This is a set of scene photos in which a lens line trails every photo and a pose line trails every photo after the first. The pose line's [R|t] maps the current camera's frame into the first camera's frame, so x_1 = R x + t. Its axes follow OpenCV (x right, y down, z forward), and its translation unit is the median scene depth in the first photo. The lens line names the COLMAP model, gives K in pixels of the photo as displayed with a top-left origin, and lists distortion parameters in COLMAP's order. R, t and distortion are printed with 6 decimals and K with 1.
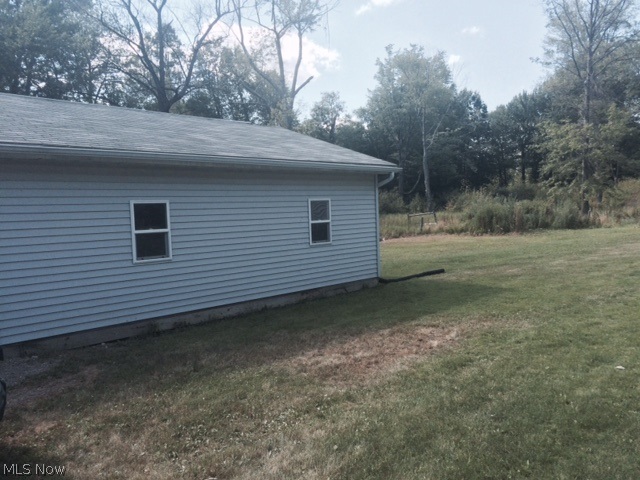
lens RADIAL K [[538.0, 0, 322.0], [0, 538.0, 237.8], [0, 0, 1]] dist [0.074176, -0.083912]
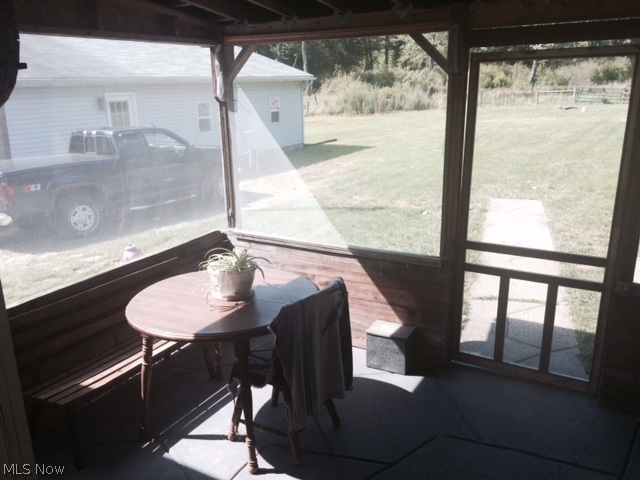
lens RADIAL K [[538.0, 0, 318.4], [0, 538.0, 242.4], [0, 0, 1]] dist [0.074176, -0.083912]
pose [[0.972772, -0.062382, 0.223212, -0.091477], [0.010825, 0.974273, 0.225109, -0.002075], [-0.231512, -0.216564, 0.948421, -0.261541]]
